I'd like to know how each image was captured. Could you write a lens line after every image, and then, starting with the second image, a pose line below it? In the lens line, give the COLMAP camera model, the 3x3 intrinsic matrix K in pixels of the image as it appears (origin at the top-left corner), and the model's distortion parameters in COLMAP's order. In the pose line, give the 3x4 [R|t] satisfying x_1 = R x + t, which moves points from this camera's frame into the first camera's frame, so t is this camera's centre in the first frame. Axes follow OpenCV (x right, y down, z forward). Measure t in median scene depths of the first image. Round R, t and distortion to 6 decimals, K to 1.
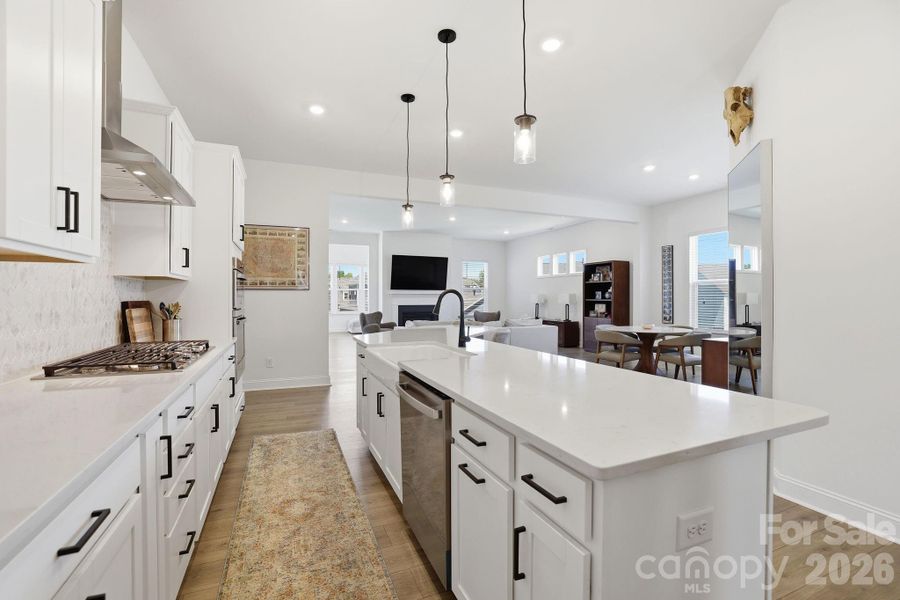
lens RADIAL K [[392.8, 0, 440.2], [0, 392.8, 300.0], [0, 0, 1]] dist [-0.031561, 0.000966]
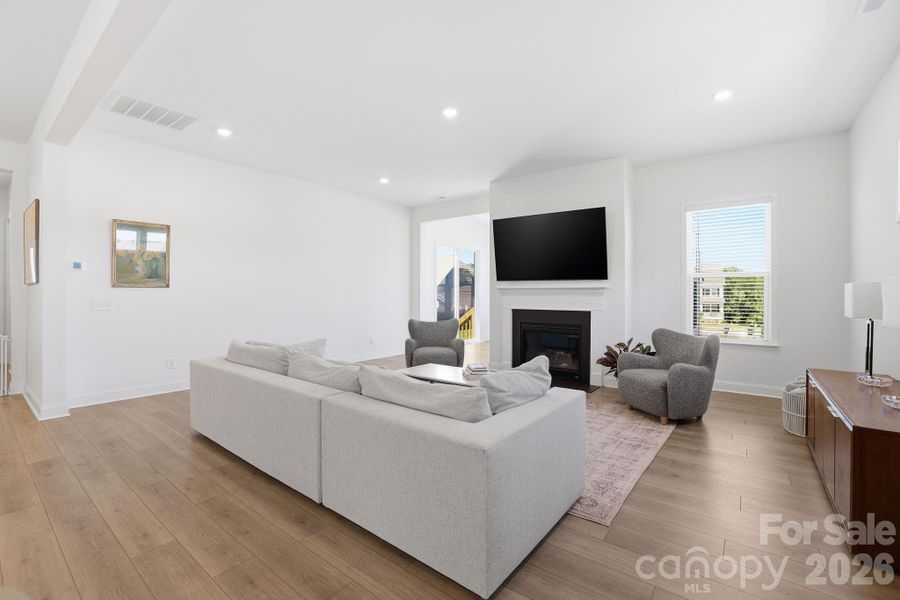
lens RADIAL K [[392.8, 0, 440.2], [0, 392.8, 300.0], [0, 0, 1]] dist [-0.031561, 0.000966]
pose [[0.496068, 0.013731, -0.868175, 0.475437], [-0.009905, 0.999899, 0.010155, -0.006366], [0.868227, 0.003562, 0.496154, 0.934408]]
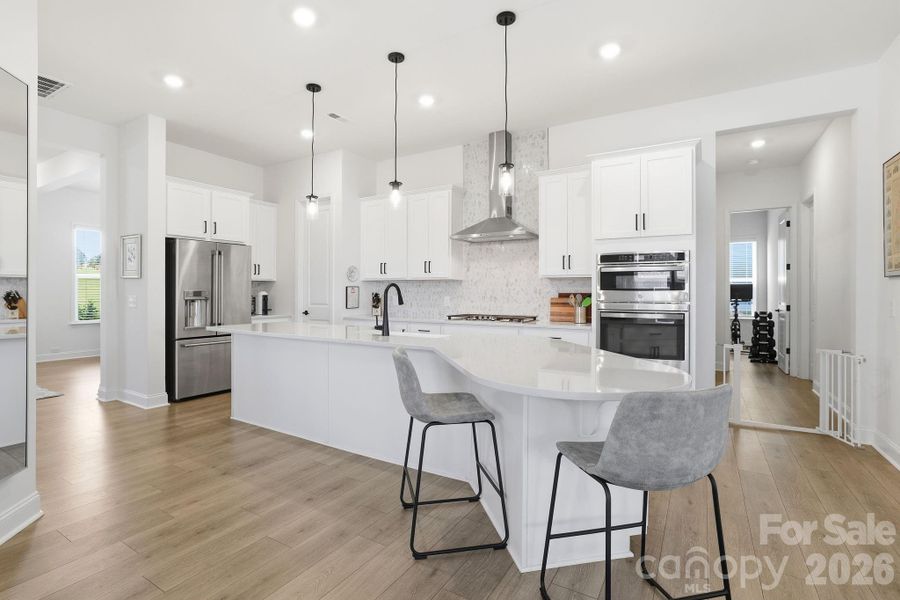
lens RADIAL K [[431.8, 0, 450.0], [0, 431.8, 300.0], [0, 0, 1]] dist [-0.038091, 0.000035]
pose [[-0.794435, 0.008002, -0.607296, 0.231396], [-0.007625, 0.999703, 0.023147, -0.002378], [0.607301, 0.023020, -0.794138, 0.744493]]
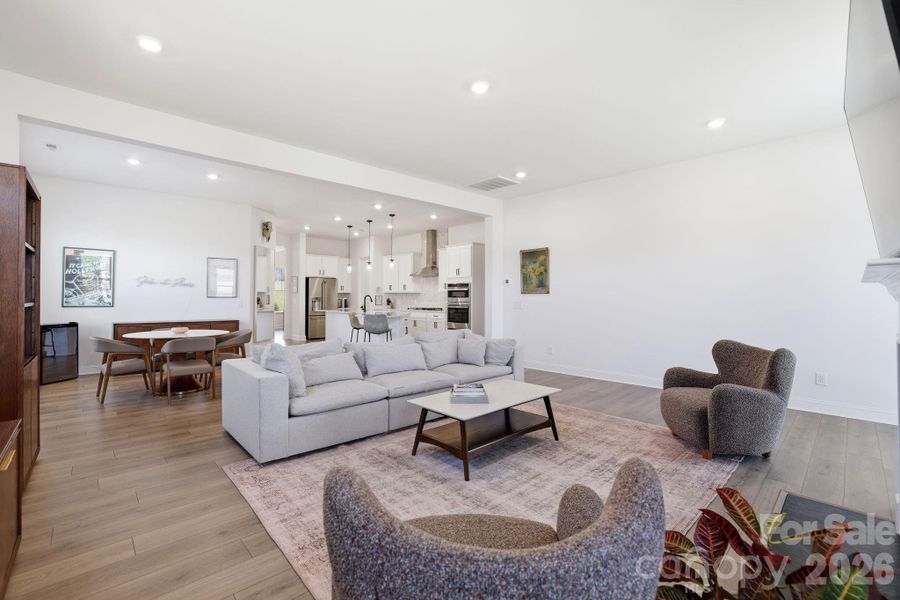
lens RADIAL K [[392.8, 0, 440.2], [0, 392.8, 300.0], [0, 0, 1]] dist [-0.031561, 0.000966]
pose [[-0.935764, -0.002850, -0.352615, 0.232000], [-0.007492, 0.999902, 0.011800, -0.009814], [0.352547, 0.013684, -0.935694, 1.596974]]
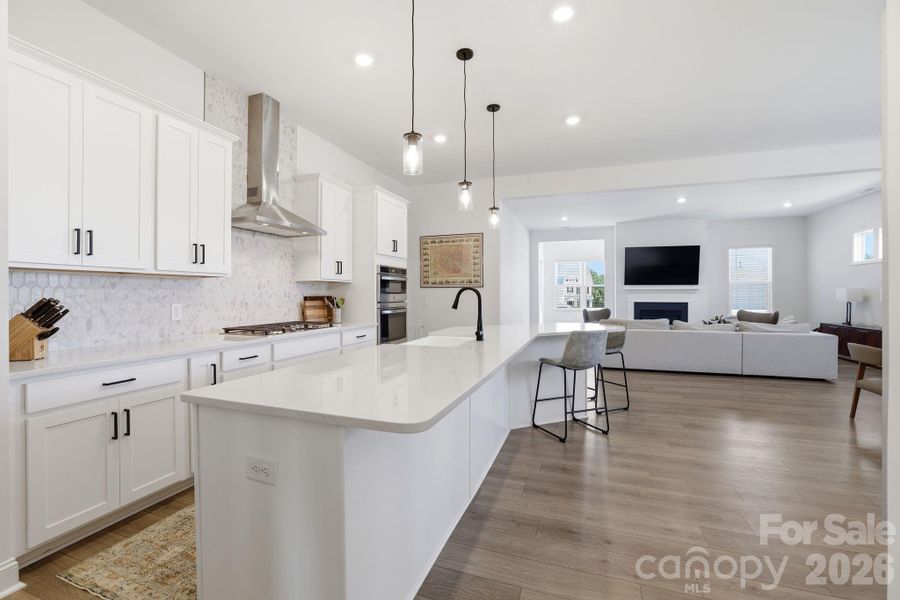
lens RADIAL K [[392.8, 0, 440.2], [0, 392.8, 300.0], [0, 0, 1]] dist [-0.031561, 0.000966]
pose [[0.735840, 0.010432, -0.677076, 0.253805], [-0.003776, 0.999929, 0.011303, -0.000715], [0.677145, -0.005760, 0.735827, 0.051749]]
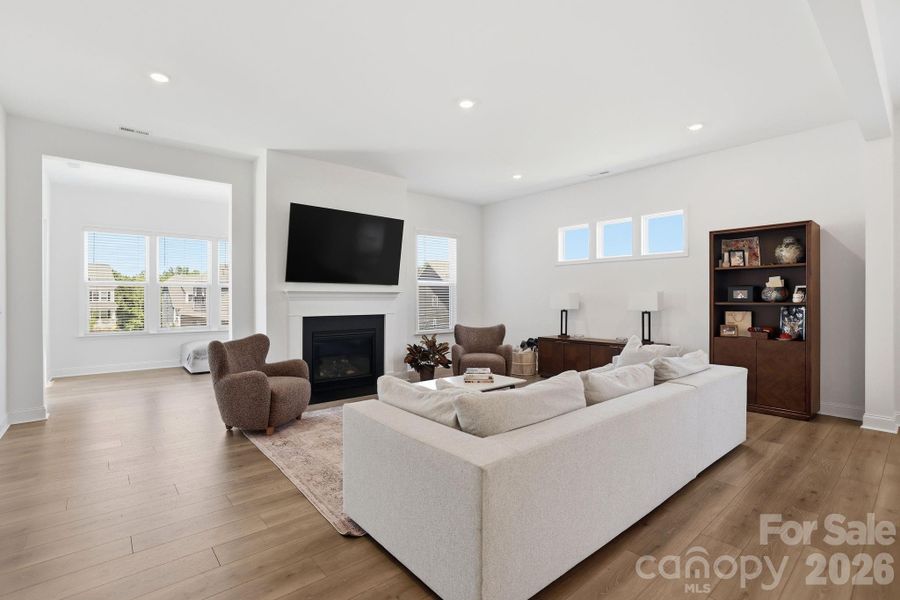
lens RADIAL K [[414.4, 0, 450.0], [0, 414.4, 300.0], [0, 0, 1]] dist [-0.019804, 0.000222]
pose [[0.947892, -0.004859, 0.318555, -0.143903], [0.006418, 0.999972, -0.003846, -0.005393], [-0.318528, 0.005691, 0.947897, 0.725209]]
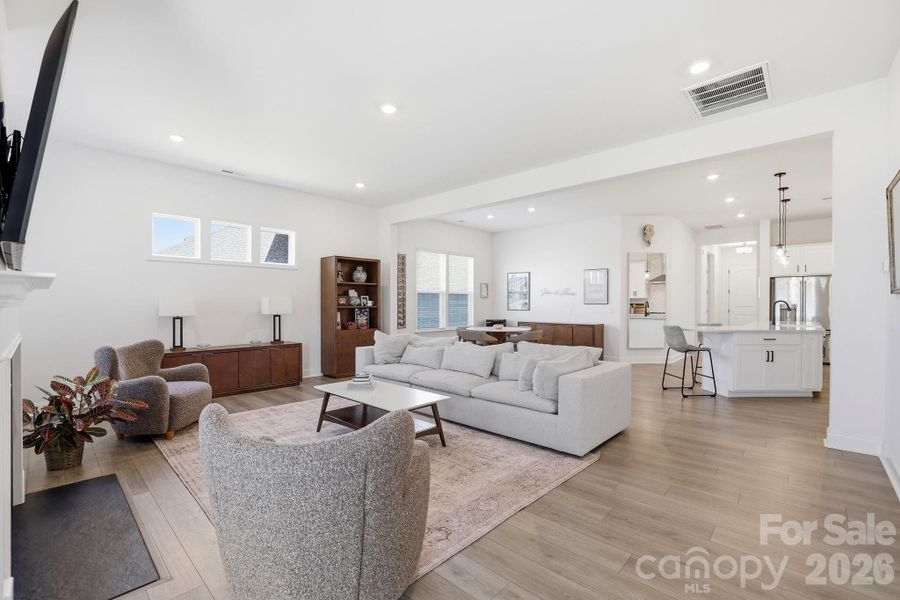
lens RADIAL K [[392.8, 0, 440.2], [0, 392.8, 300.0], [0, 0, 1]] dist [-0.031561, 0.000966]
pose [[-0.411121, 0.006210, 0.911560, -0.430680], [0.005825, 0.999974, -0.004185, -0.009973], [-0.911562, 0.003589, -0.411146, 1.342247]]
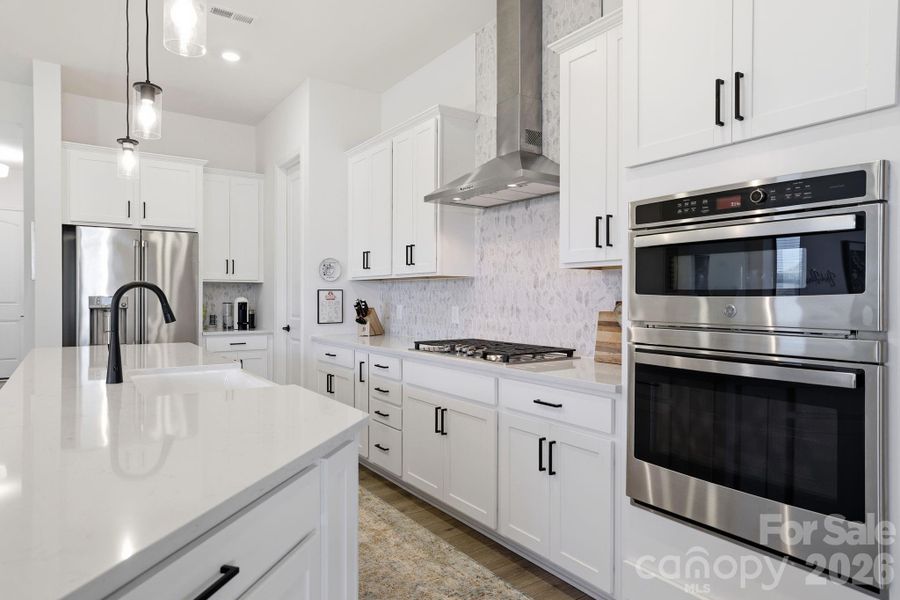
lens RADIAL K [[546.2, 0, 450.0], [0, 546.2, 300.0], [0, 0, 1]] dist [-0.001555, 0.000839]
pose [[-0.975345, -0.002395, -0.220674, -0.087378], [-0.005299, 0.999907, 0.012572, -0.003946], [0.220623, 0.013432, -0.975267, 0.673874]]
